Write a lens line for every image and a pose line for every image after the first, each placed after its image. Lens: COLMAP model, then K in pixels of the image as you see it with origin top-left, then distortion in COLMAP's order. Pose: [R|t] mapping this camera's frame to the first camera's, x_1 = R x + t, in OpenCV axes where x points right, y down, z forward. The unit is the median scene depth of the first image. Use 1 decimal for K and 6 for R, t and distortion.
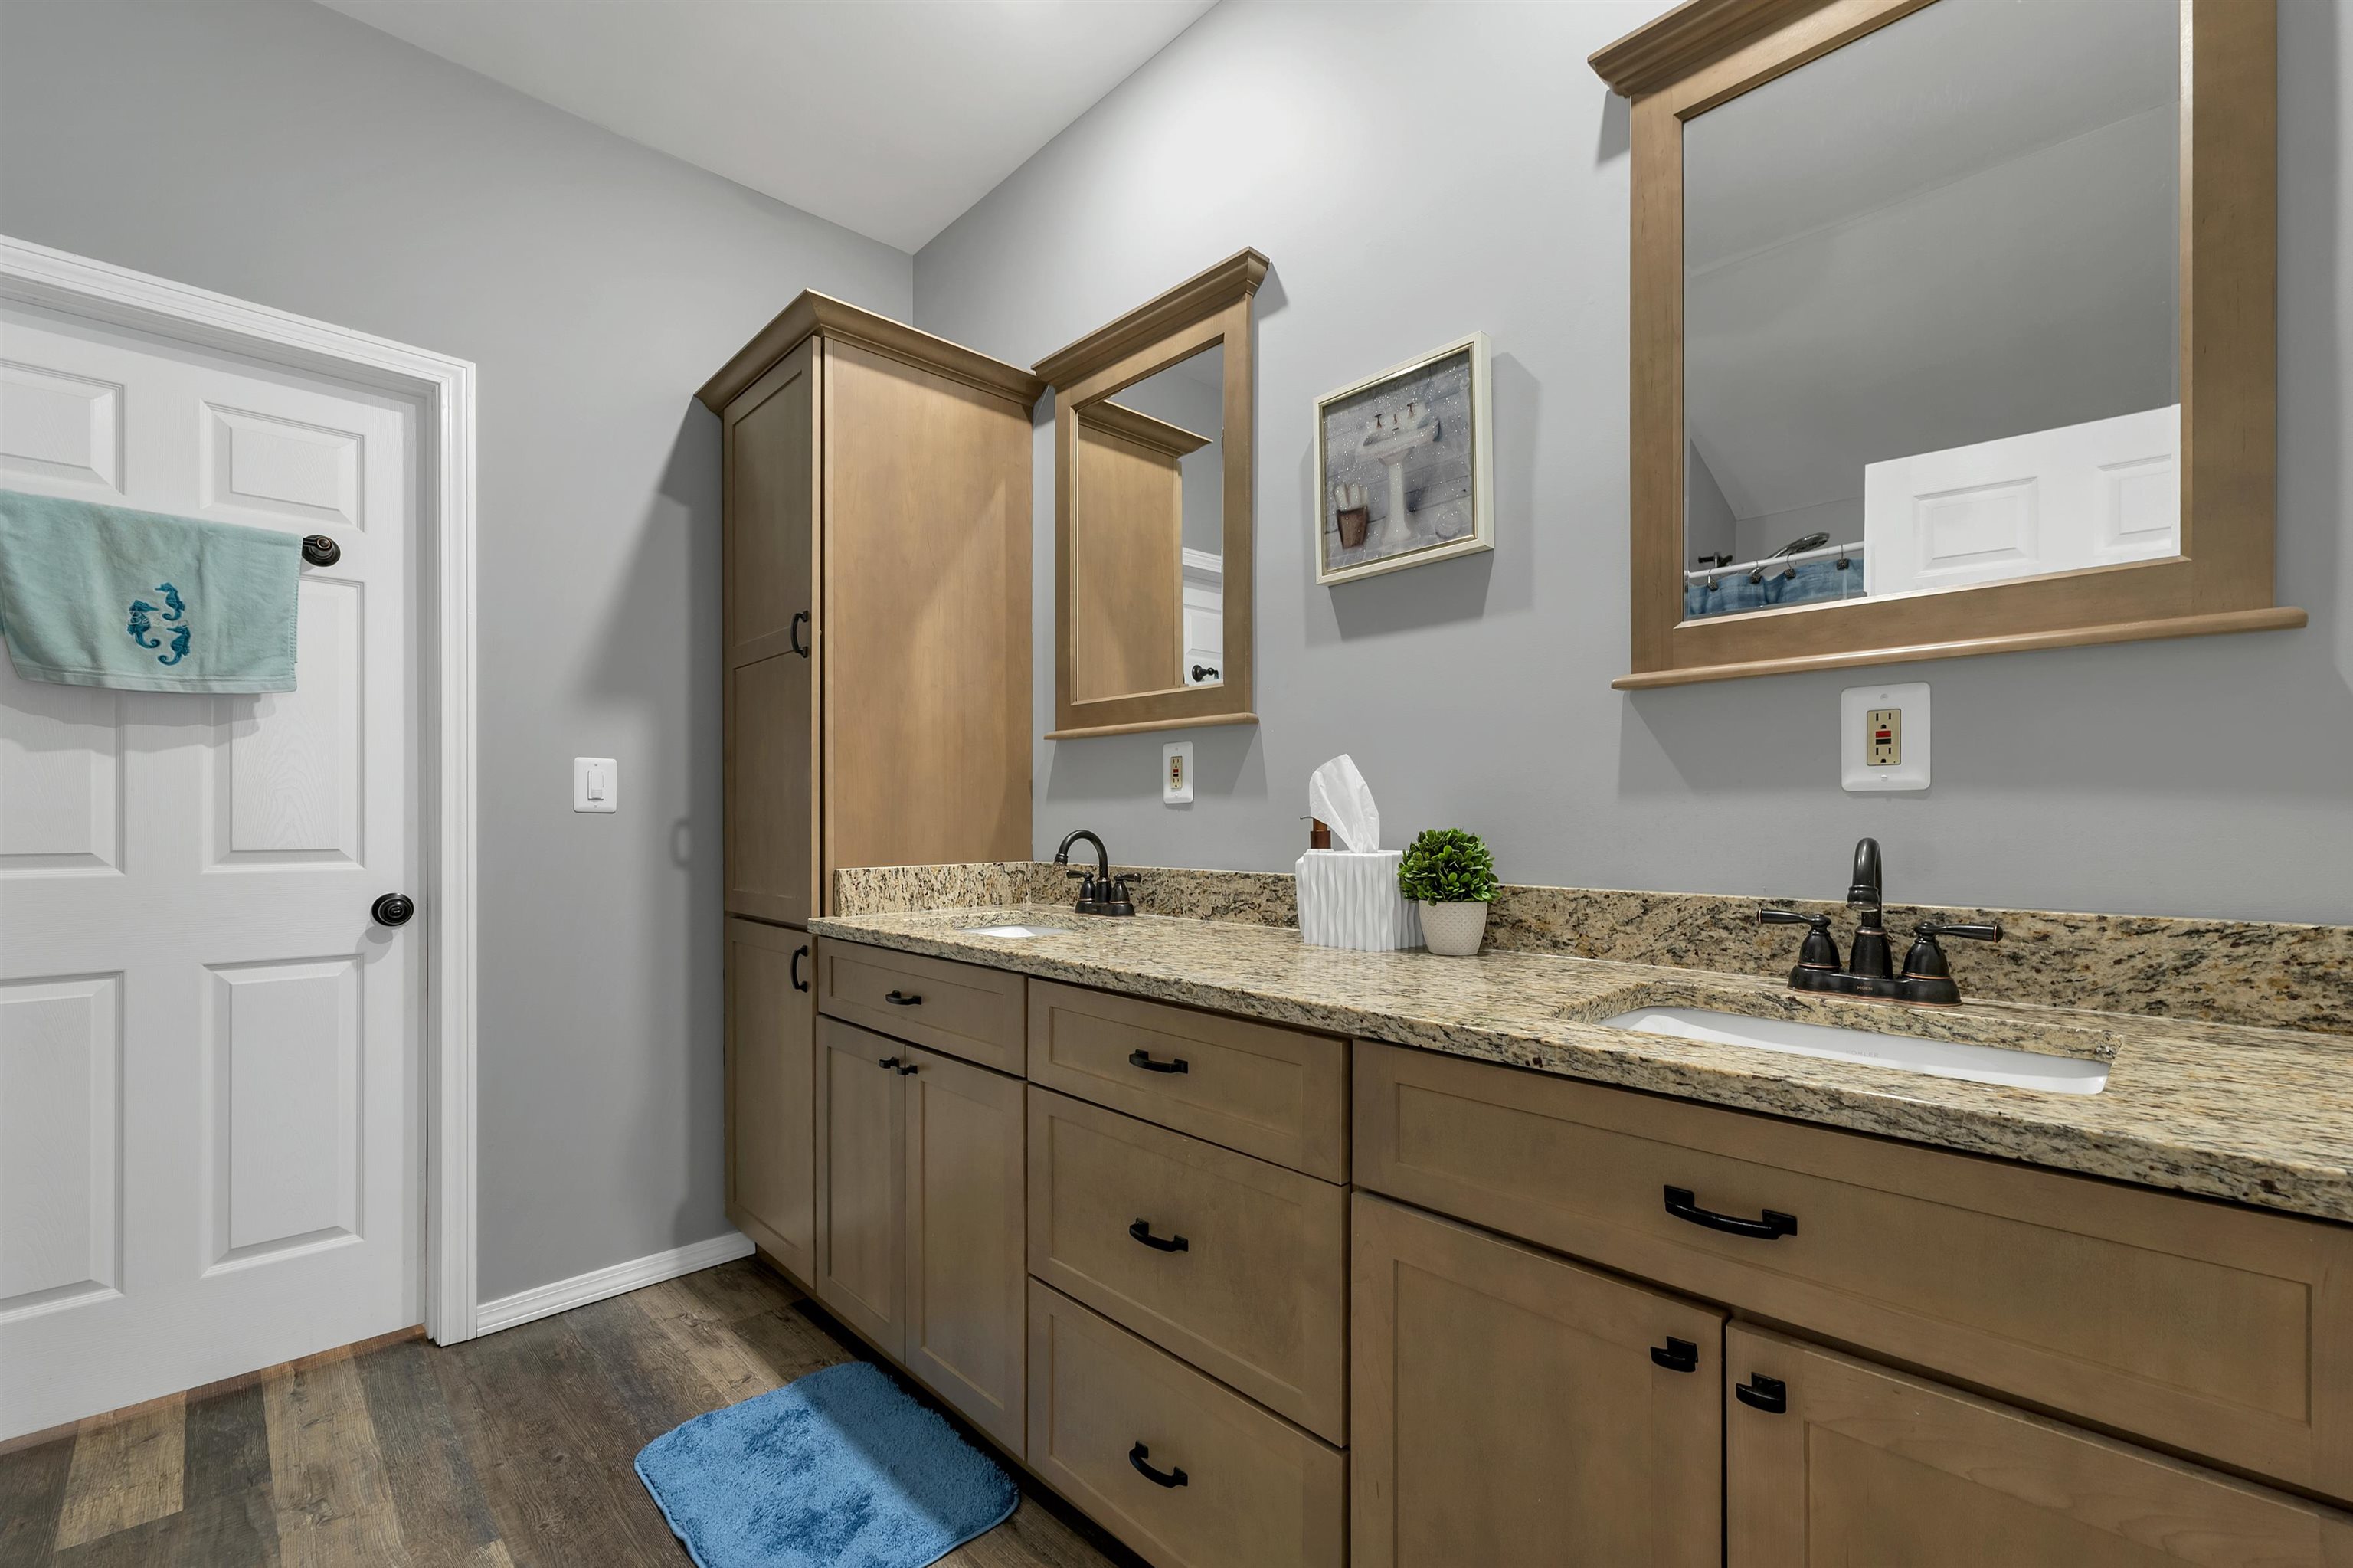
lens RADIAL K [[977.8, 0, 1114.5], [0, 977.8, 823.0], [0, 0, 1]] dist [0.004139, -0.000663]
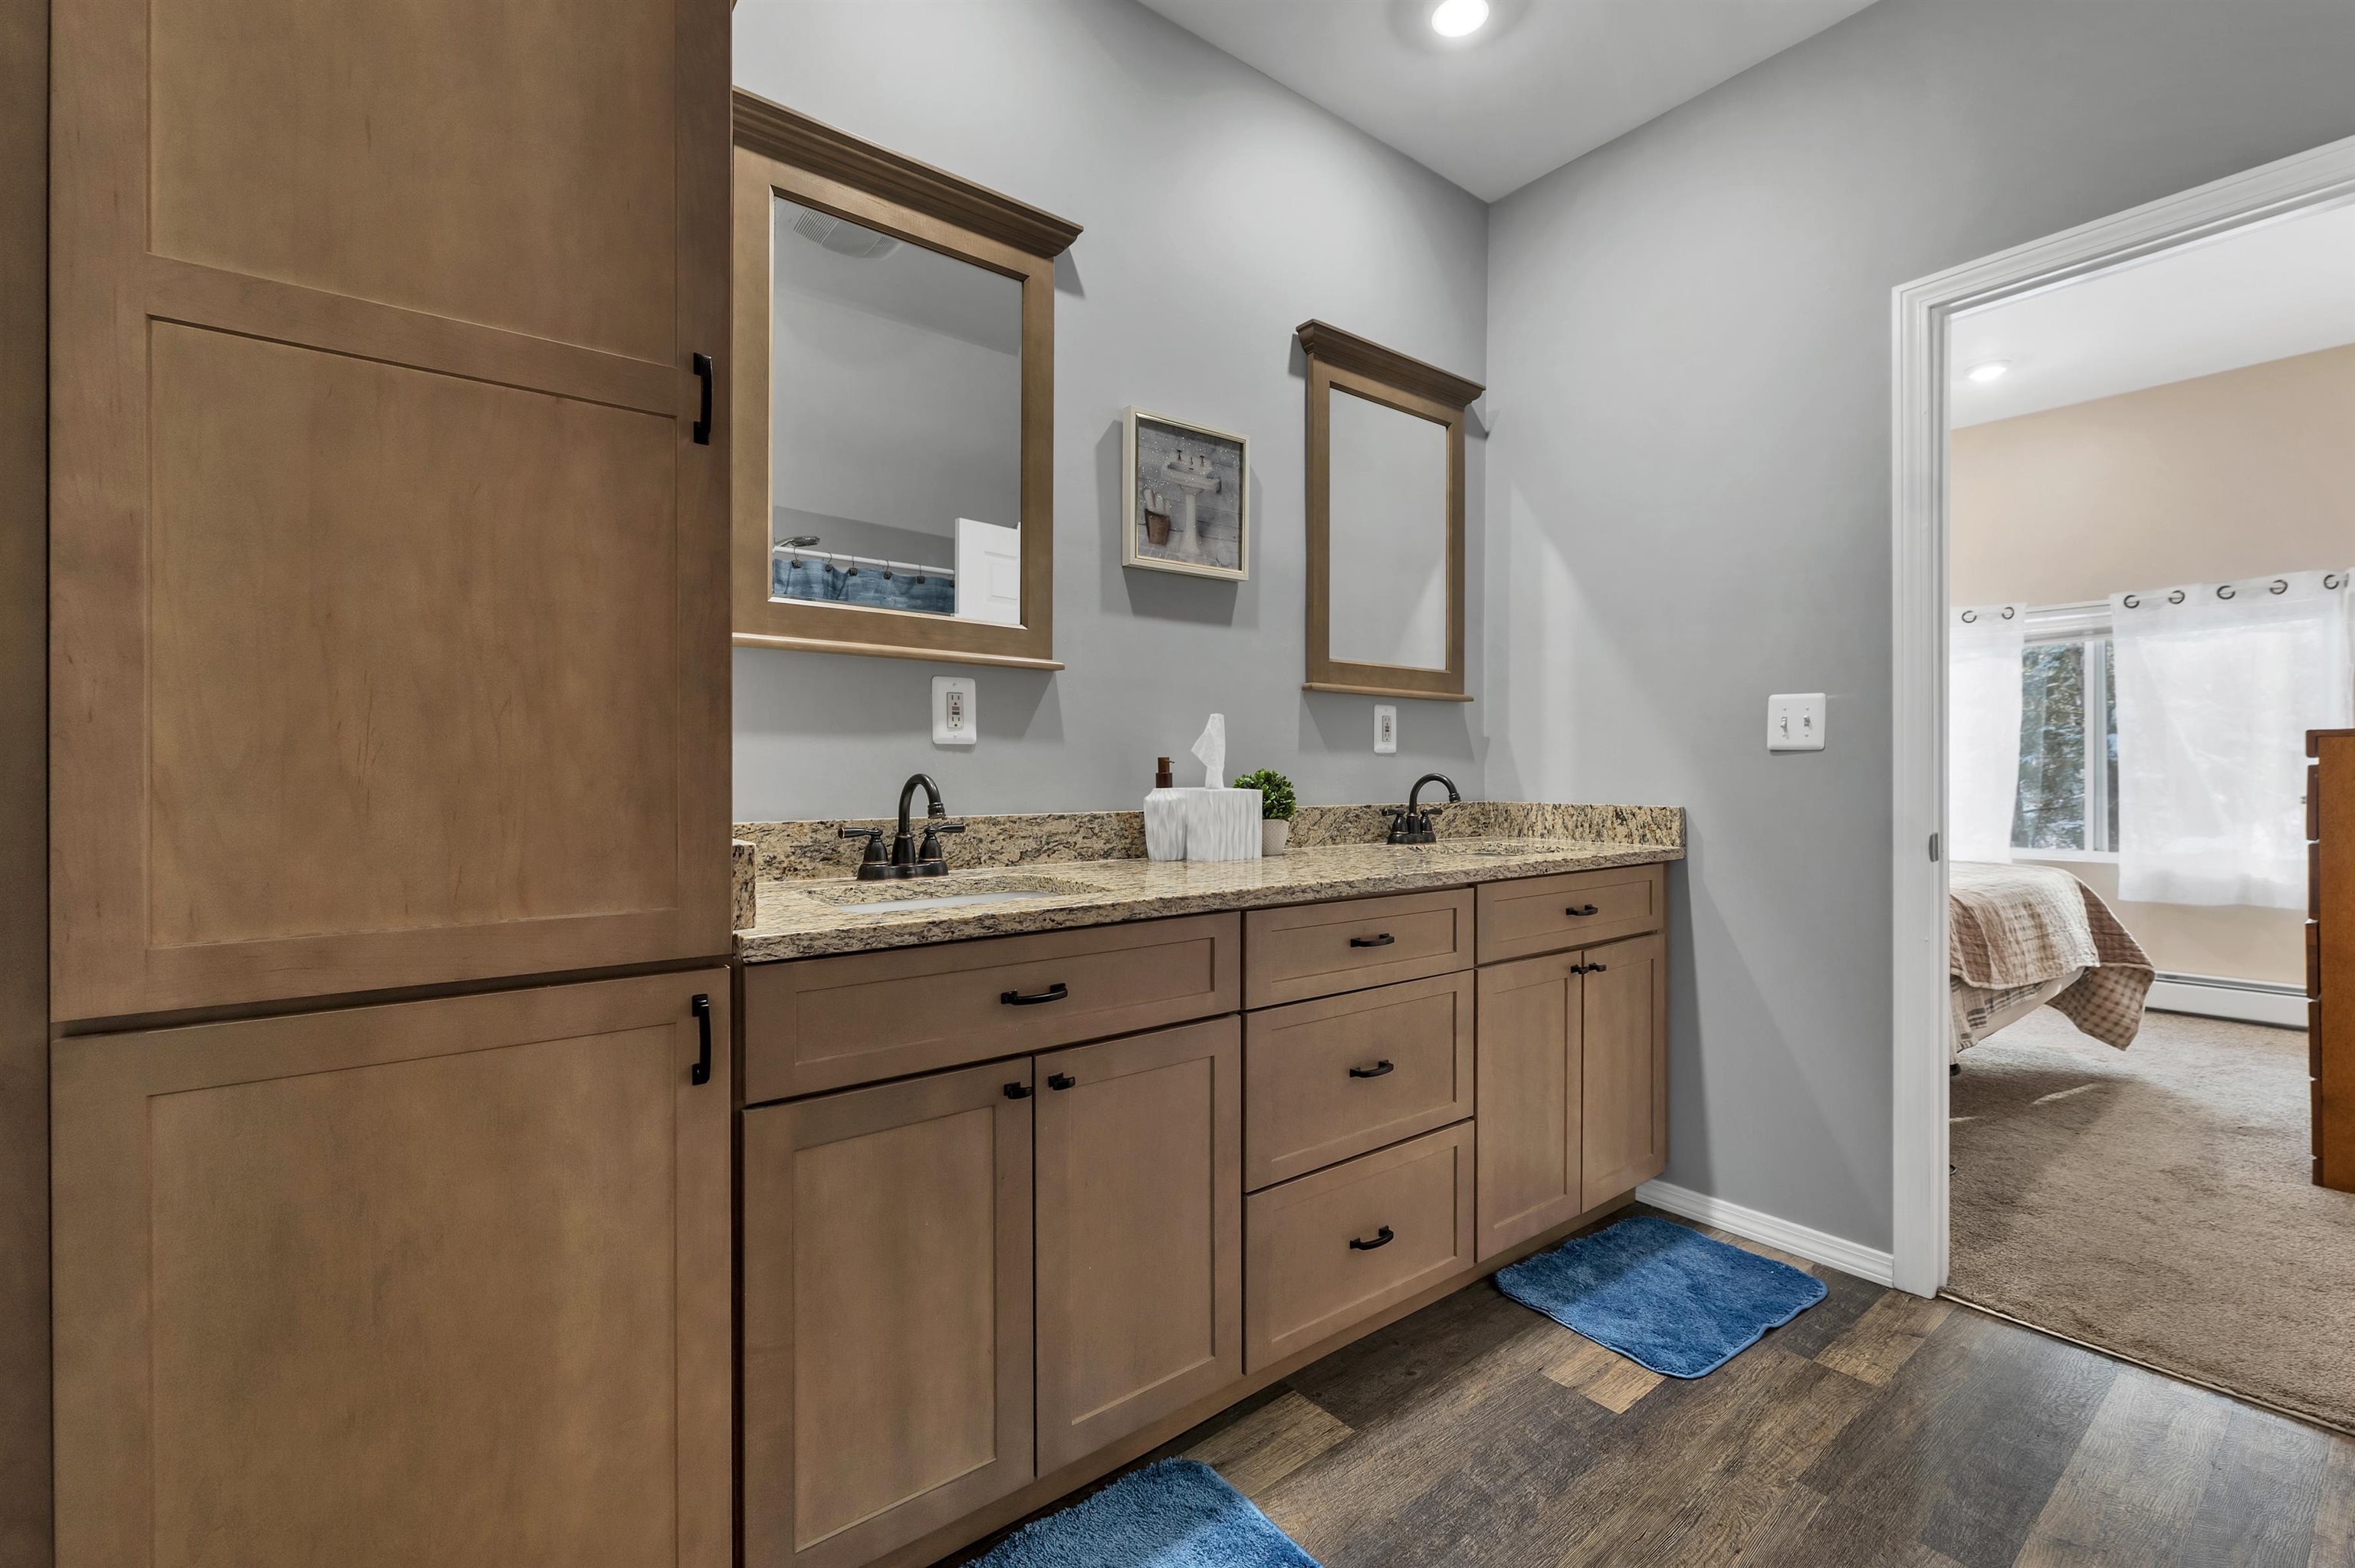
lens RADIAL K [[1038.0, 0, 1168.1], [0, 1038.0, 777.0], [0, 0, 1]] dist [0.000319, -0.000444]
pose [[0.075597, -0.002372, 0.997136, -1.068622], [0.002122, 0.999995, 0.002218, 0.010169], [-0.997136, 0.001948, 0.075601, 0.889345]]
